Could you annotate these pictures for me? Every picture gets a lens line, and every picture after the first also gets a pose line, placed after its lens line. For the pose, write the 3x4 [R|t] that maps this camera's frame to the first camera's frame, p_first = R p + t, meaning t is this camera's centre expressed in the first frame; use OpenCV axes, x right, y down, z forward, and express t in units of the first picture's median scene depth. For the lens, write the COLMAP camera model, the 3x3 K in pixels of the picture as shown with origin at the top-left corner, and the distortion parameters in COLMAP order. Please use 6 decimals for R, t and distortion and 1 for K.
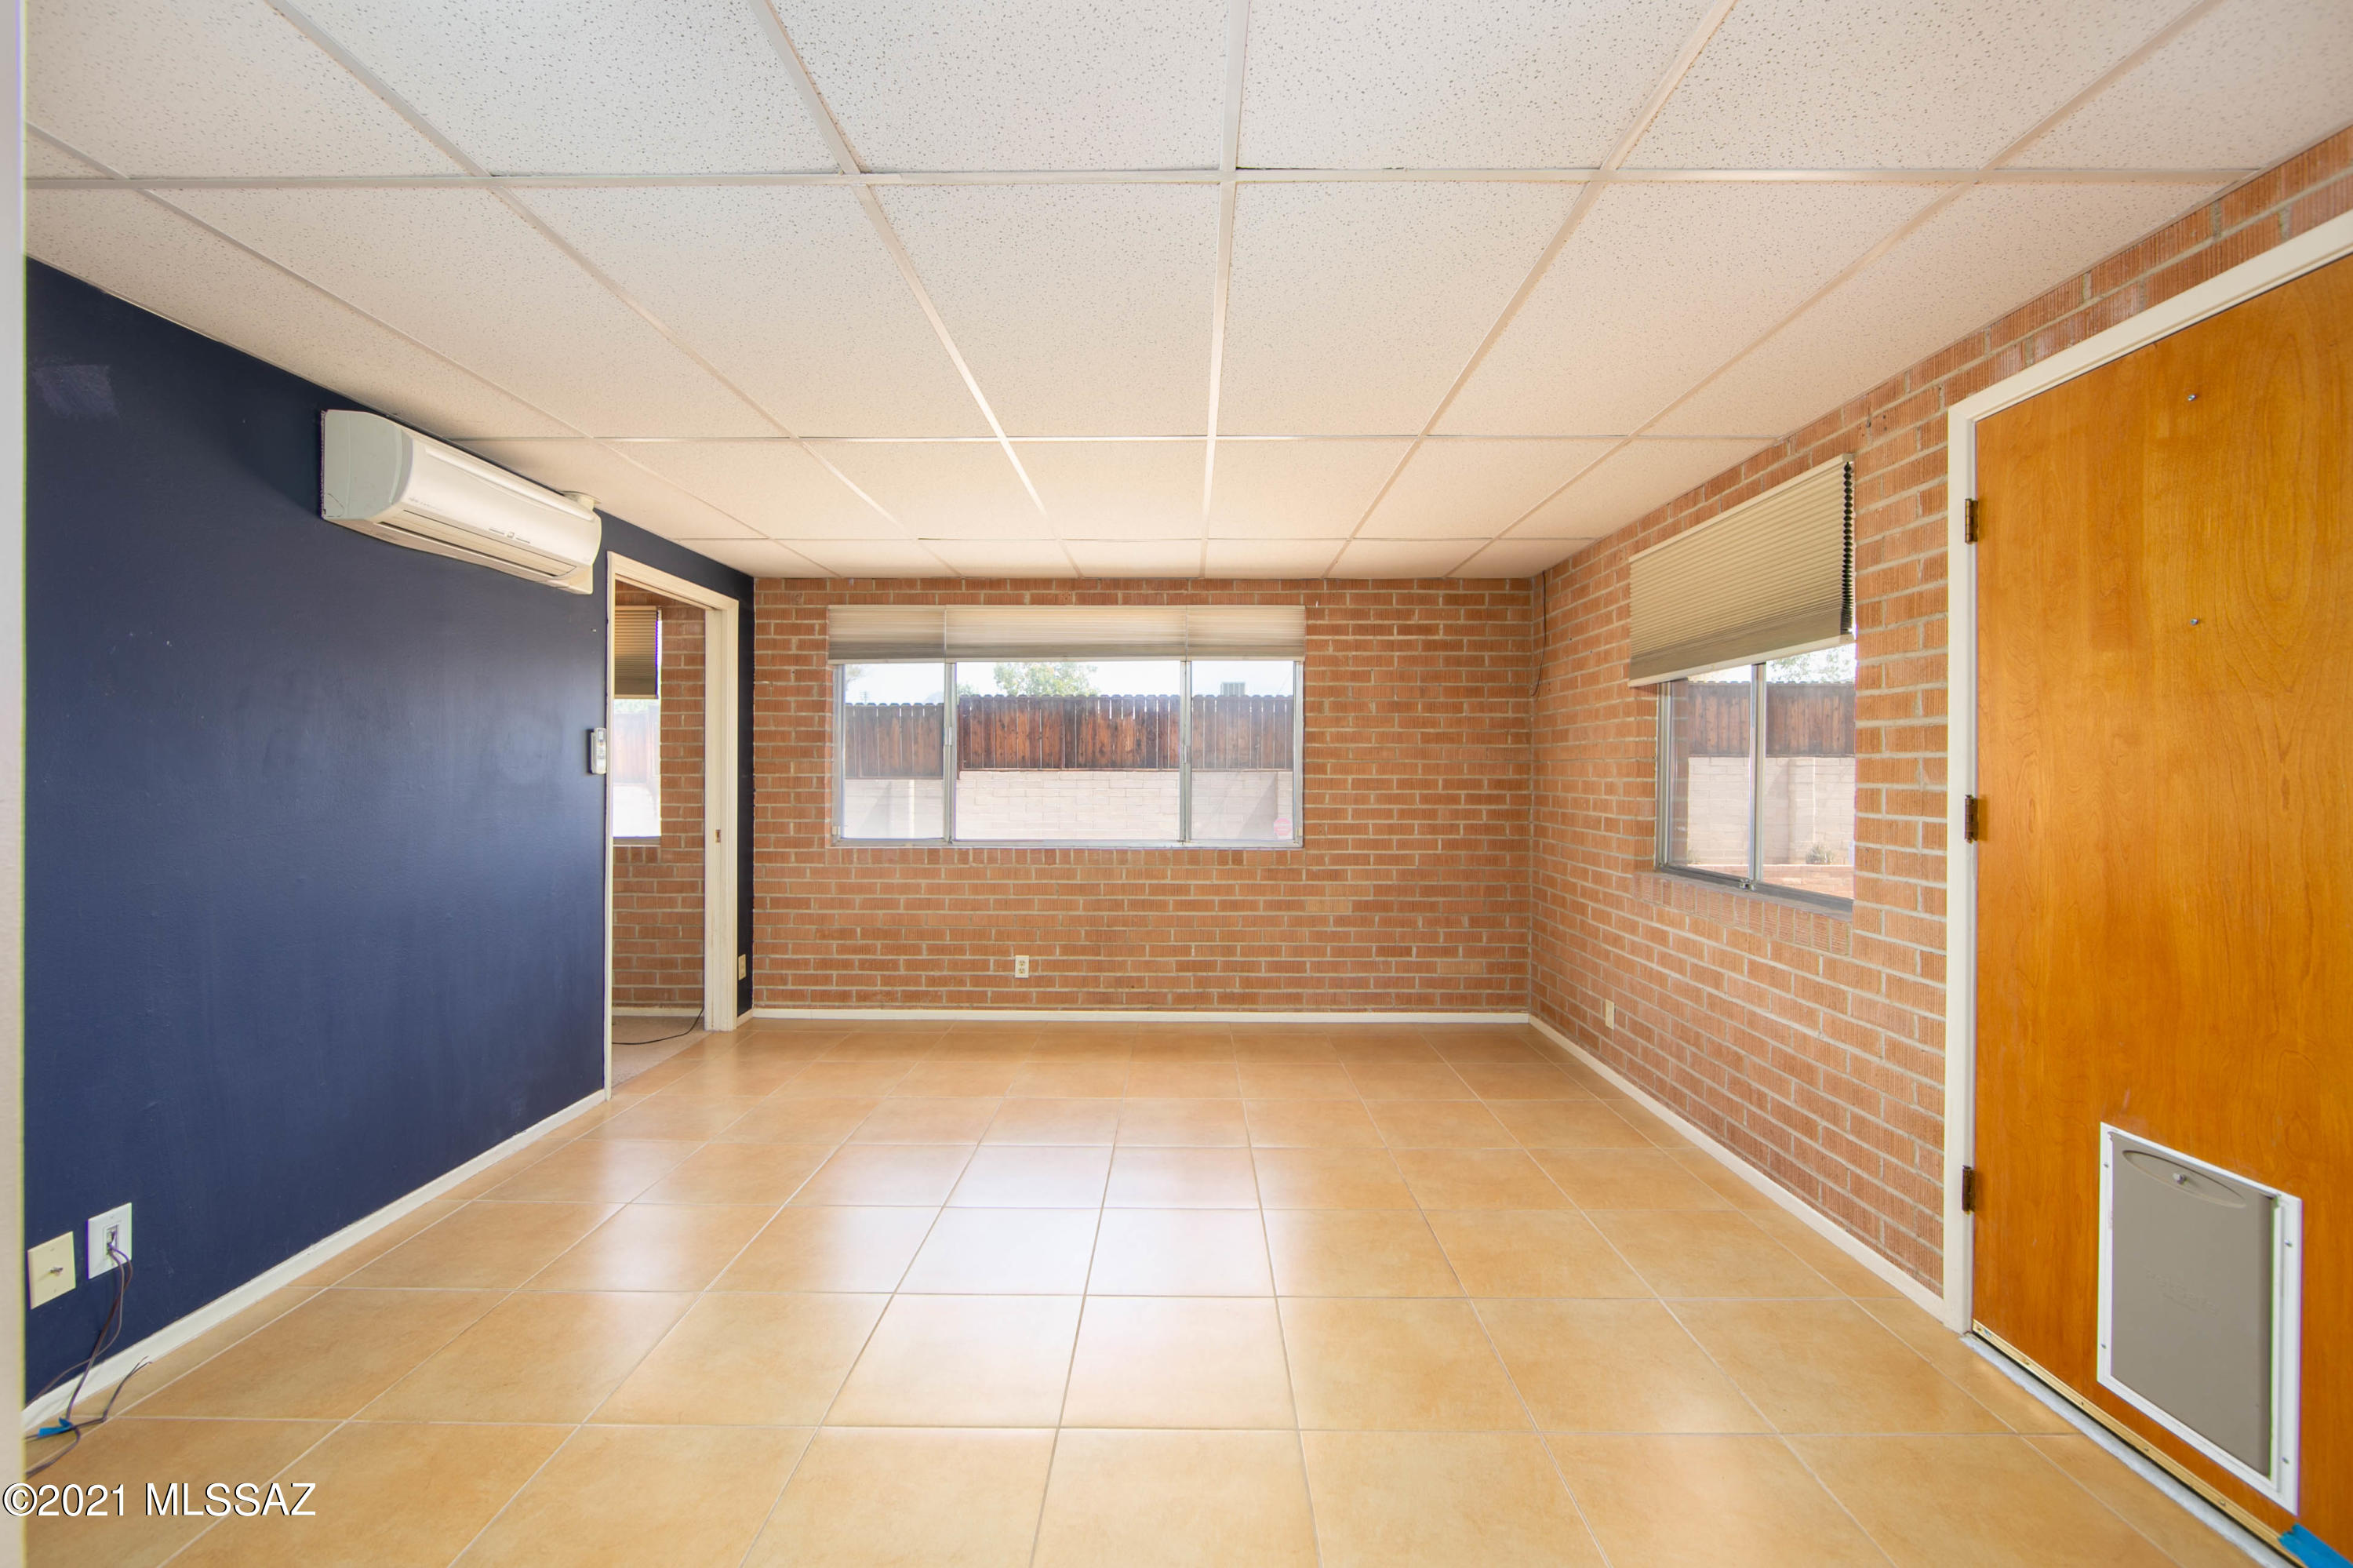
lens RADIAL K [[932.2, 0, 1169.7], [0, 932.2, 768.5], [0, 0, 1]] dist [-0.008934, 0.002221]
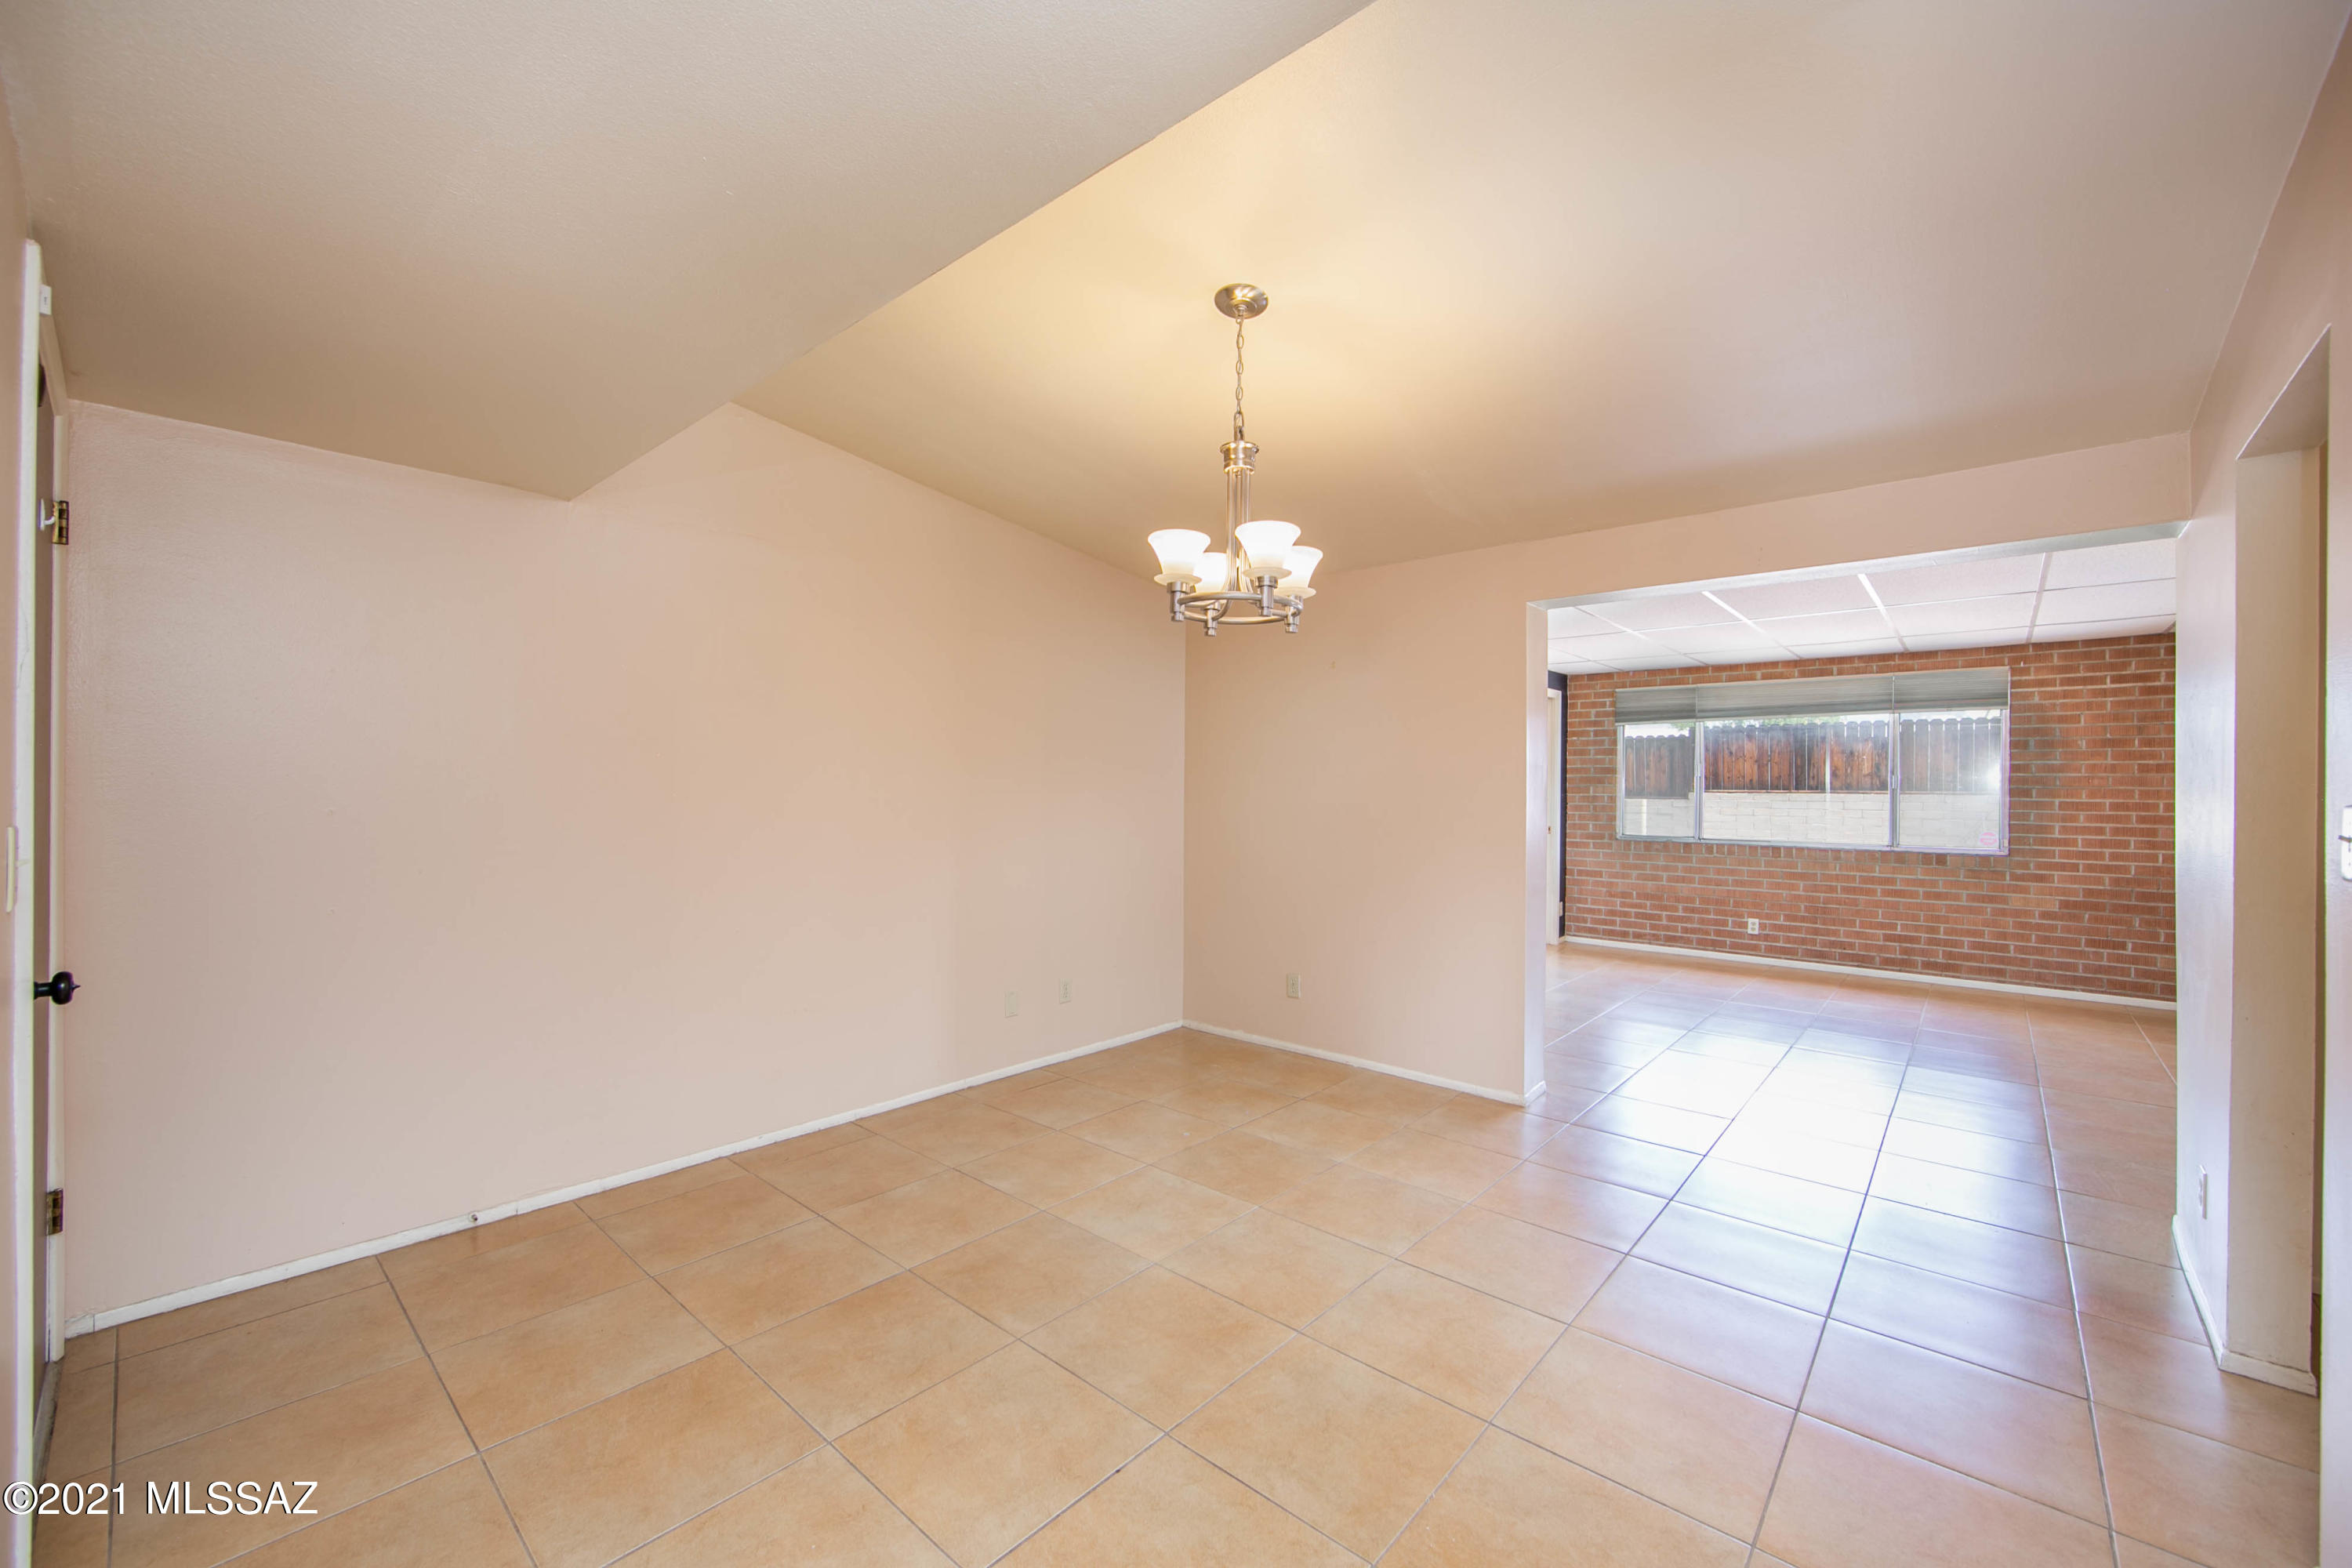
lens RADIAL K [[931.8, 0, 1188.5], [0, 931.8, 786.1], [0, 0, 1]] dist [-0.008934, 0.002221]
pose [[0.767370, 0.003241, -0.641196, 0.096237], [-0.004288, 0.999991, -0.000077, -0.004725], [0.641190, 0.002808, 0.767377, -0.695883]]
